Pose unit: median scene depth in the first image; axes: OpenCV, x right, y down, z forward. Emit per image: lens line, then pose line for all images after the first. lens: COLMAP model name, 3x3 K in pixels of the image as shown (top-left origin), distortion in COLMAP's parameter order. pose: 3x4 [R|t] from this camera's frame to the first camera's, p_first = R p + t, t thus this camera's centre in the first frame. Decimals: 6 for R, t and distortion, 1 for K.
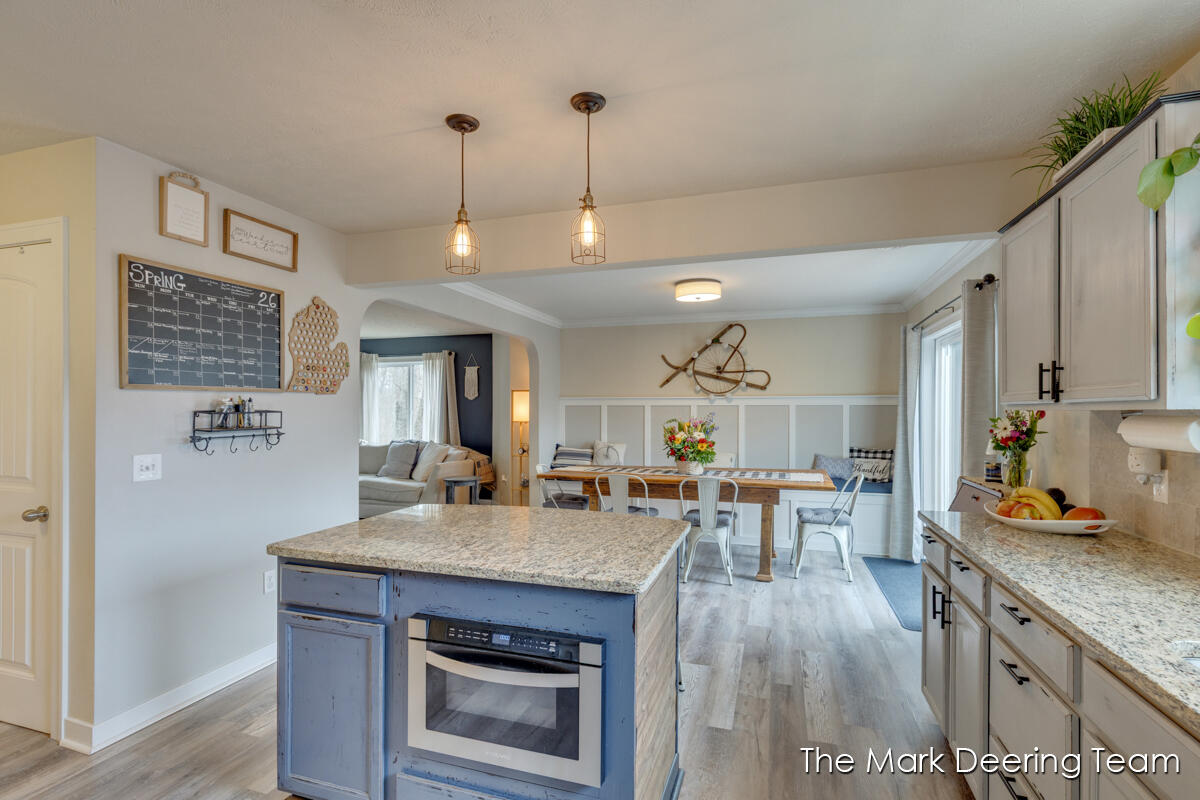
lens RADIAL K [[564.3, 0, 600.8], [0, 564.3, 410.9], [0, 0, 1]] dist [0.000080, 0.000465]
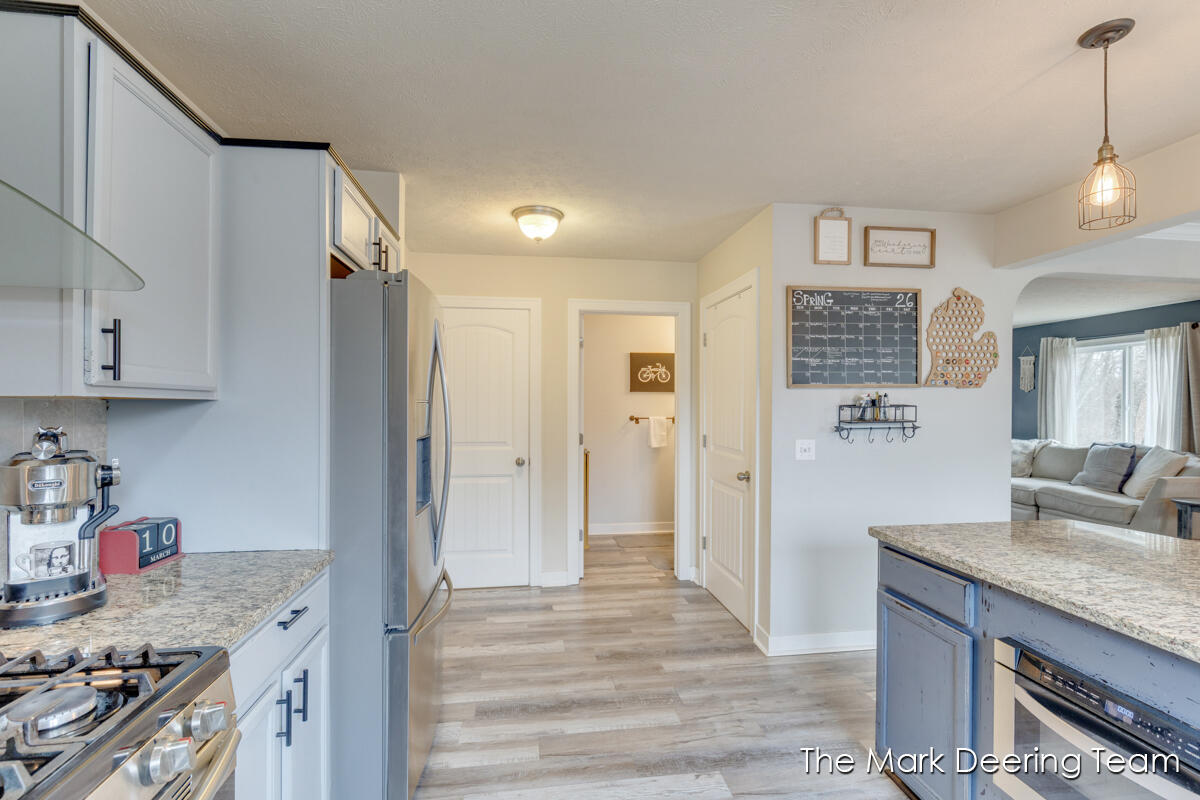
lens RADIAL K [[559.1, 0, 600.0], [0, 559.1, 400.0], [0, 0, 1]] dist [0.000119, -0.000075]
pose [[0.433759, -0.007588, -0.900997, 0.119912], [-0.002038, 0.999954, -0.009403, 0.001316], [0.901027, 0.005915, 0.433724, 0.037751]]
